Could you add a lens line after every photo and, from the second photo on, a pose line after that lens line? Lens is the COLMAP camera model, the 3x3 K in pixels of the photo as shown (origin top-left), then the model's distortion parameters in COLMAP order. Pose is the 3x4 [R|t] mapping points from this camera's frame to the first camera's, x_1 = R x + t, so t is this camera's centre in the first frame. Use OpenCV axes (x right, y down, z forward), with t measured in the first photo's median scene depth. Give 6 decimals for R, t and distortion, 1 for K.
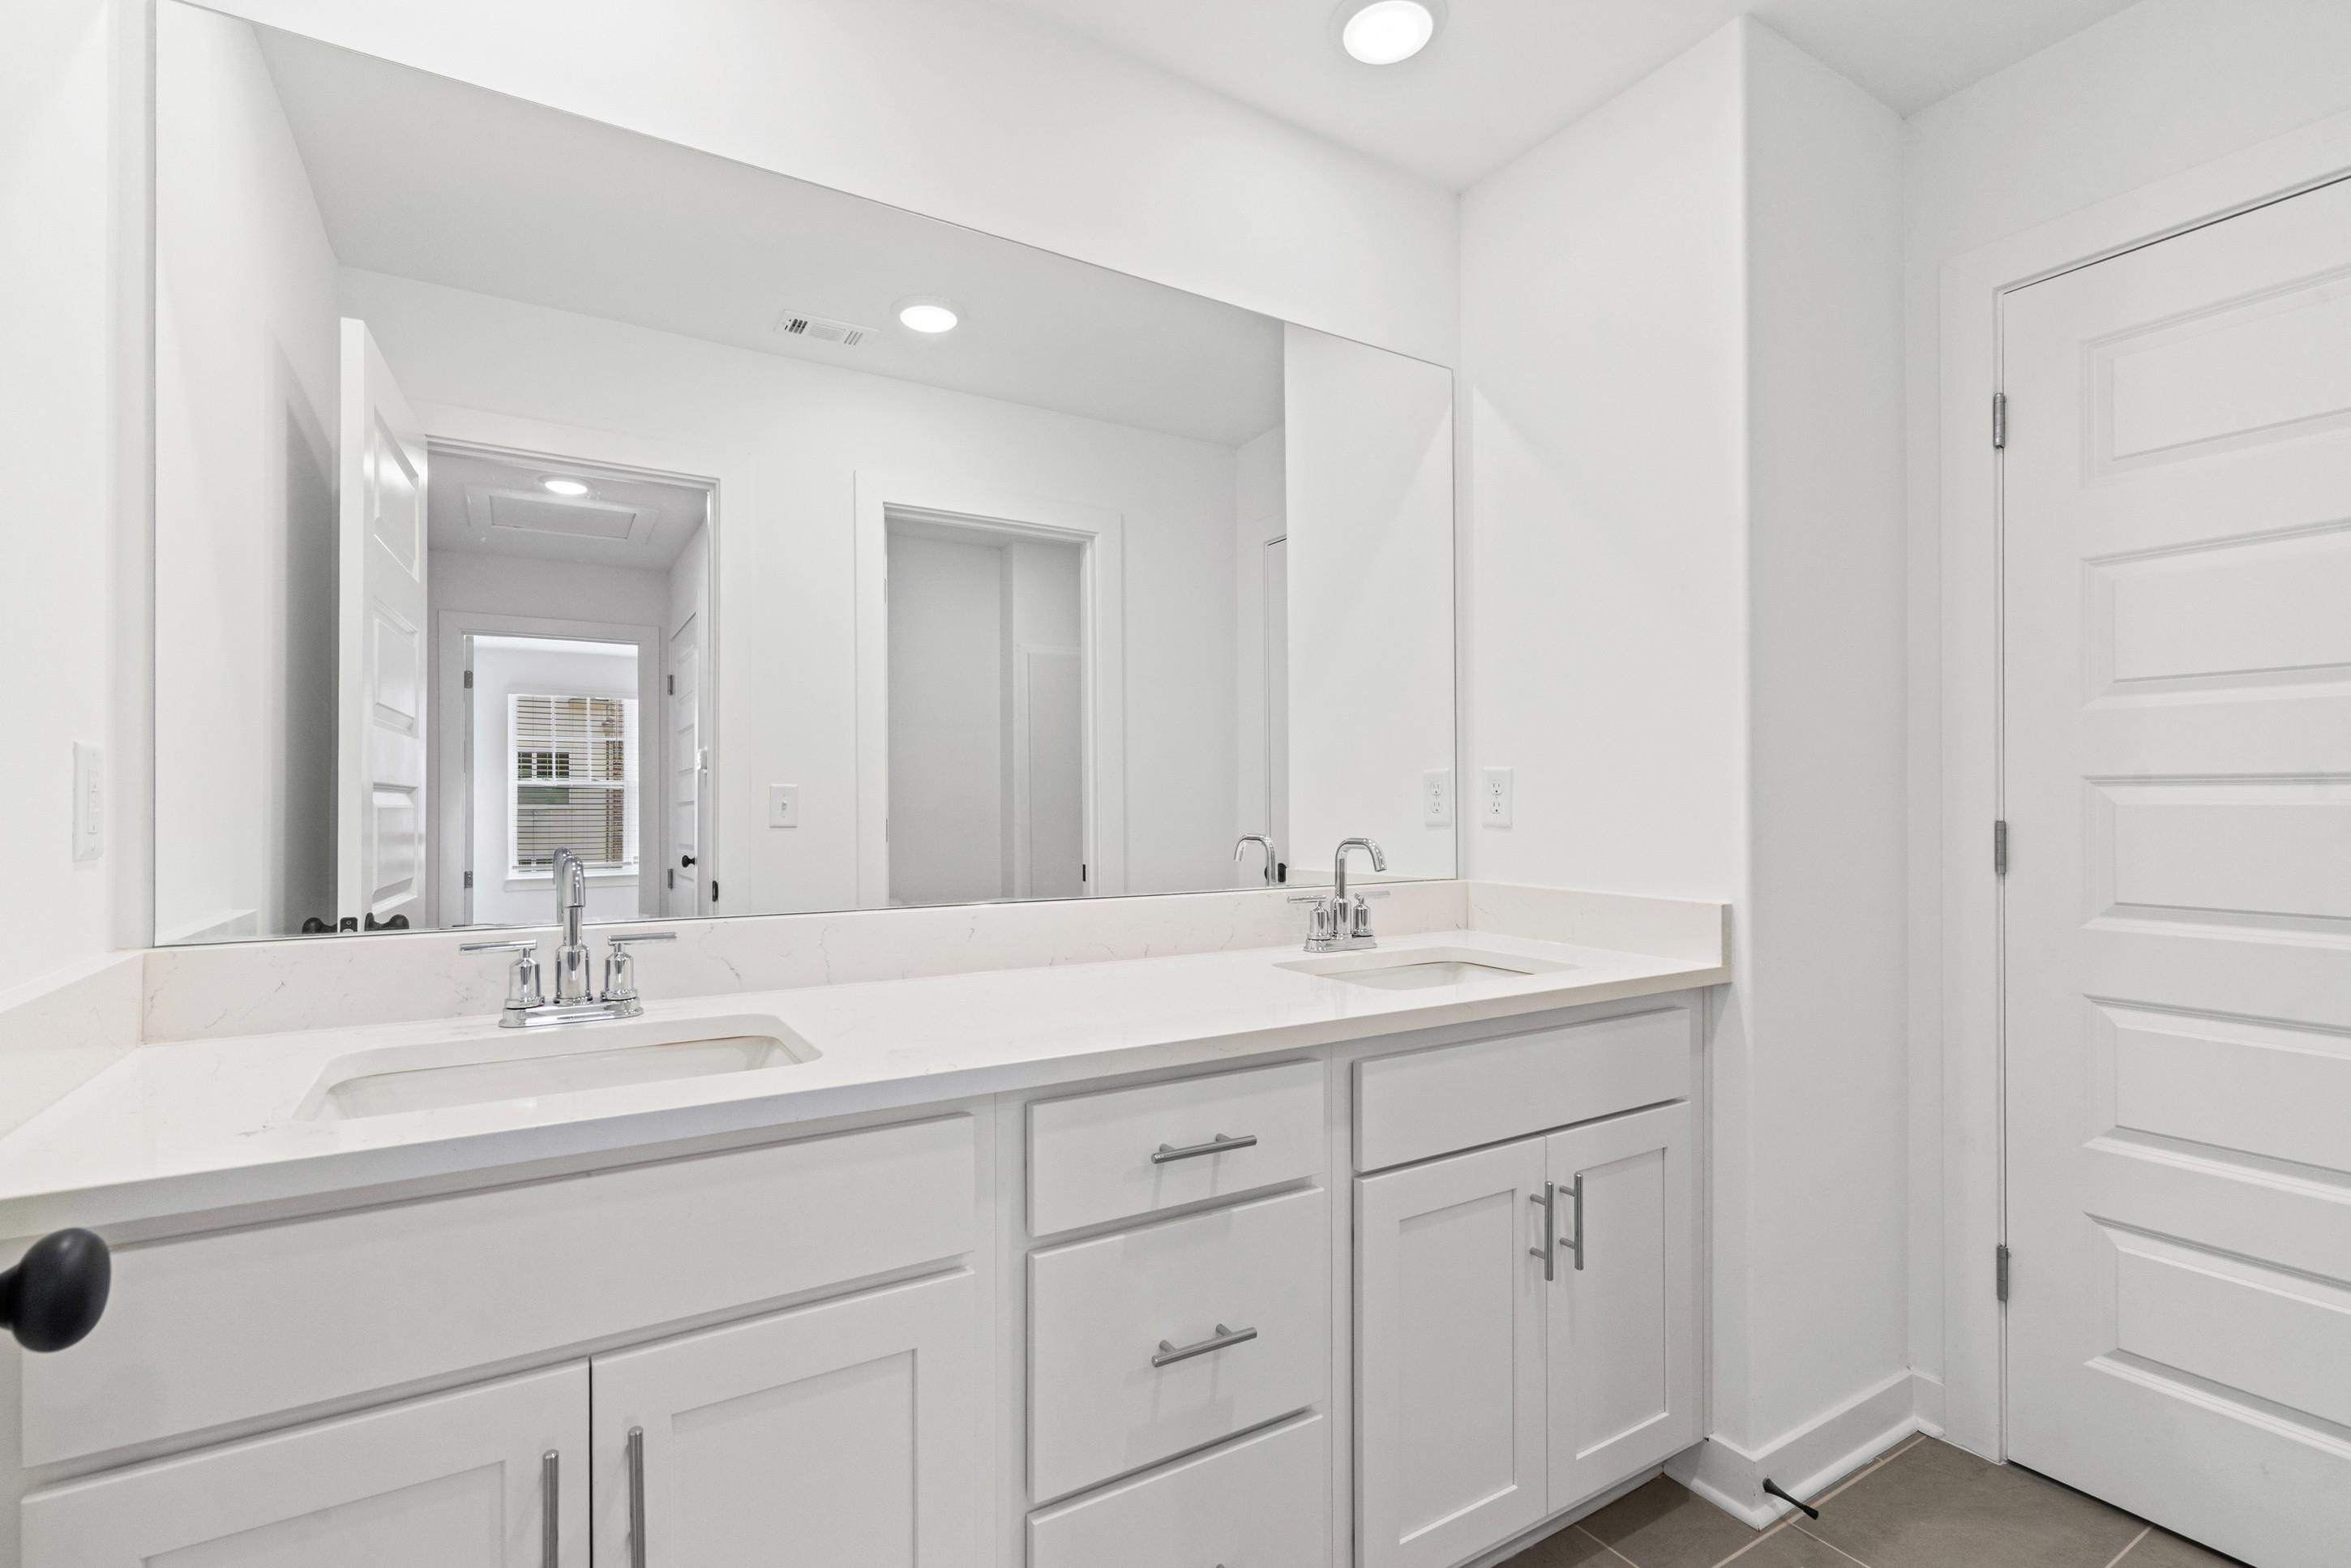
lens RADIAL K [[1082.2, 0, 1177.2], [0, 1082.2, 804.3], [0, 0, 1]] dist [0.017002, -0.000273]
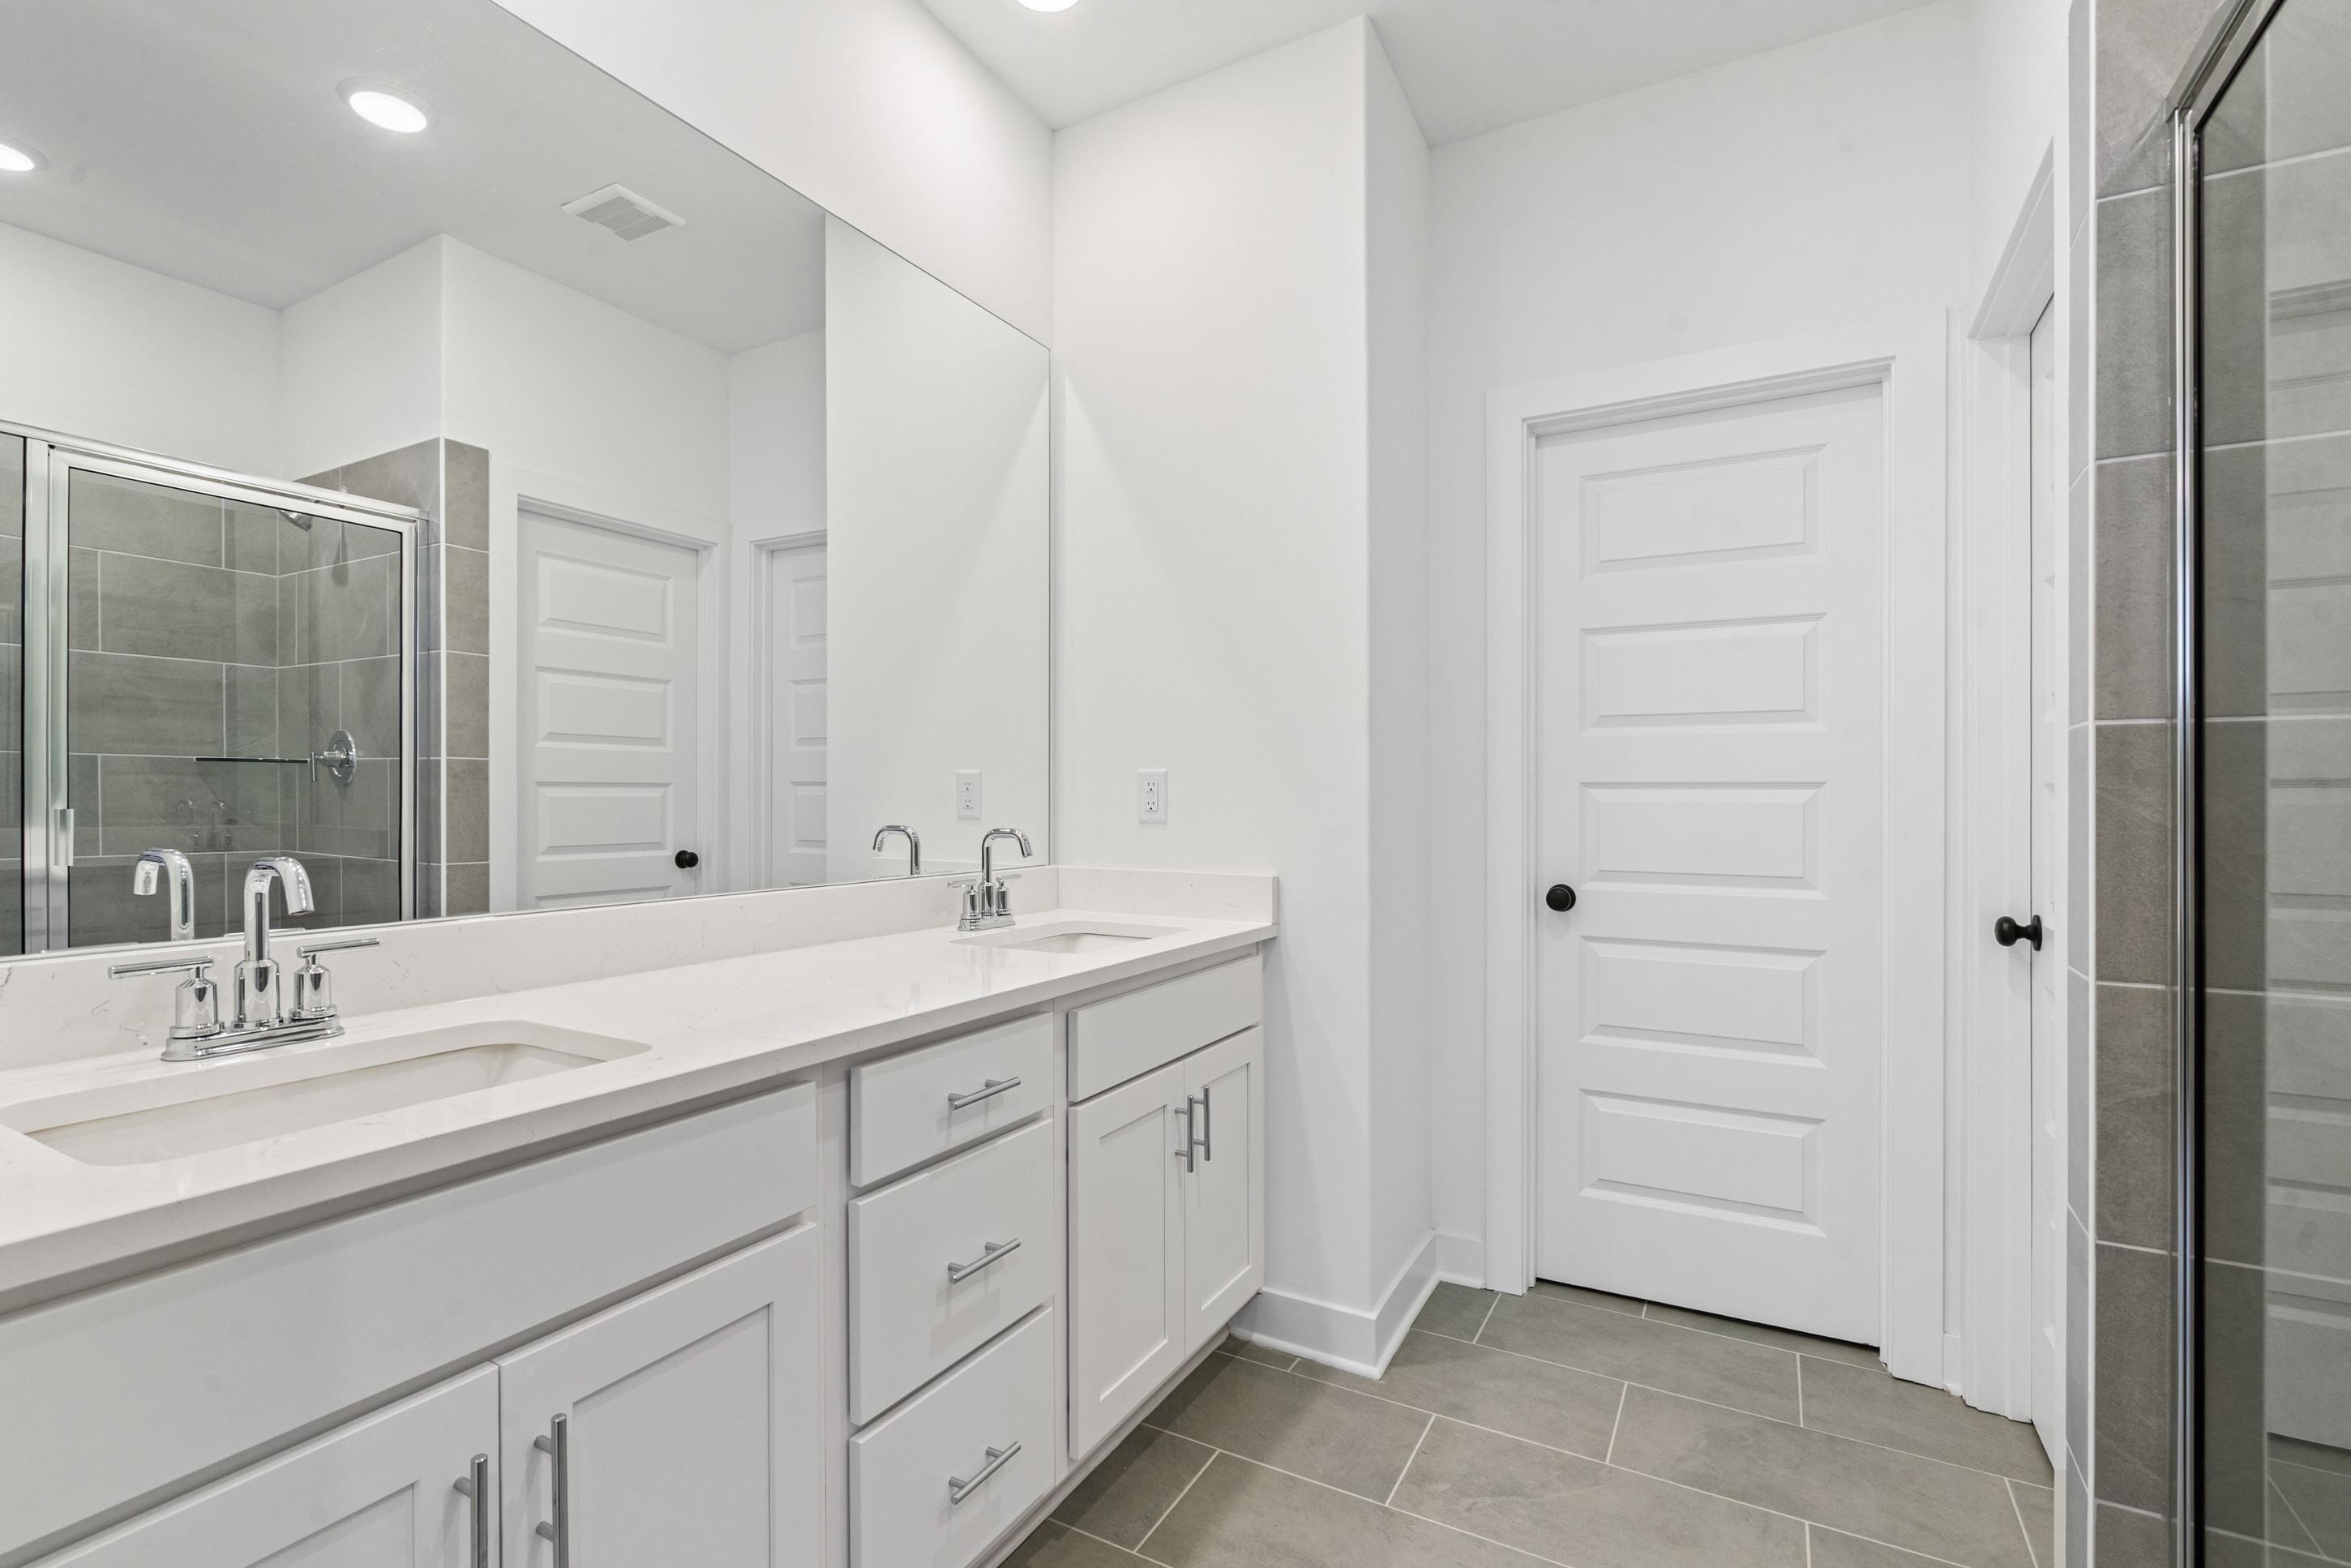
lens RADIAL K [[1082.2, 0, 1174.7], [0, 1082.2, 796.3], [0, 0, 1]] dist [0.017002, -0.000273]
pose [[0.869828, 0.003269, 0.493344, -0.330668], [-0.001658, 0.999992, -0.003704, 0.001936], [-0.493352, 0.002404, 0.869826, -0.106014]]
